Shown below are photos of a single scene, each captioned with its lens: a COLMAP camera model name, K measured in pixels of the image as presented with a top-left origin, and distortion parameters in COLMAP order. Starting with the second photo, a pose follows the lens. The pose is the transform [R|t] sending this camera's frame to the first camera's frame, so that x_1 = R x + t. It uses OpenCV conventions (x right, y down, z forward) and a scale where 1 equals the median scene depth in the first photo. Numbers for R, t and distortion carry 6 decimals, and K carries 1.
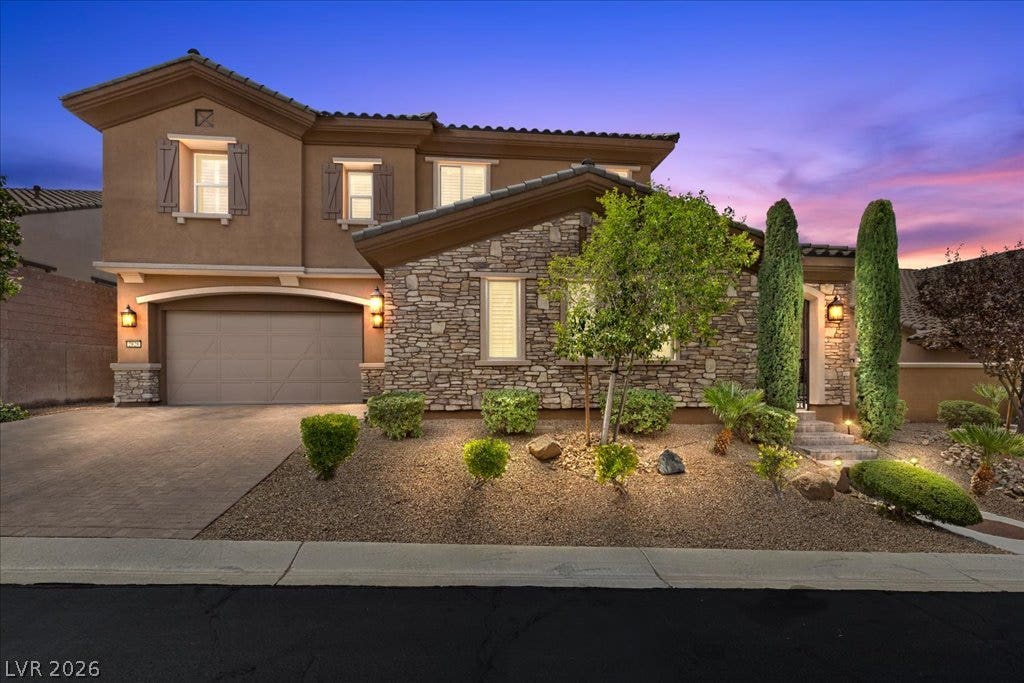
lens RADIAL K [[435.8, 0, 512.4], [0, 435.8, 359.8], [0, 0, 1]] dist [0.004359, -0.000091]
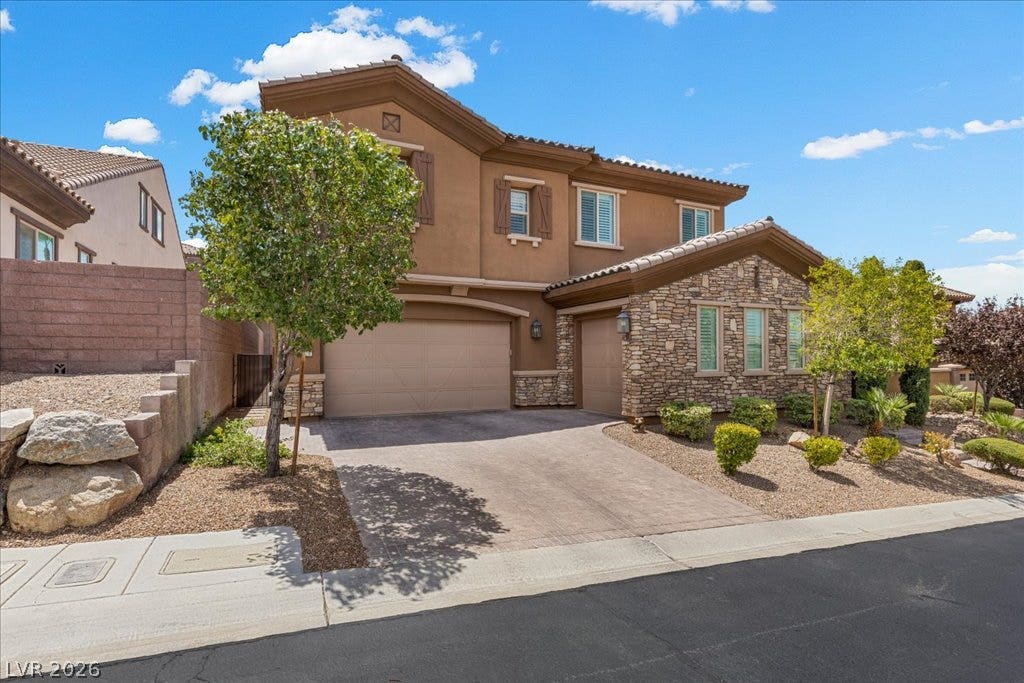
lens RADIAL K [[459.1, 0, 512.0], [0, 459.1, 341.5], [0, 0, 1]] dist [0.002705, -0.000940]
pose [[0.954017, 0.012508, 0.299492, -0.933093], [-0.006613, 0.999764, -0.020686, -0.054735], [-0.299680, 0.017754, 0.953875, -0.063153]]
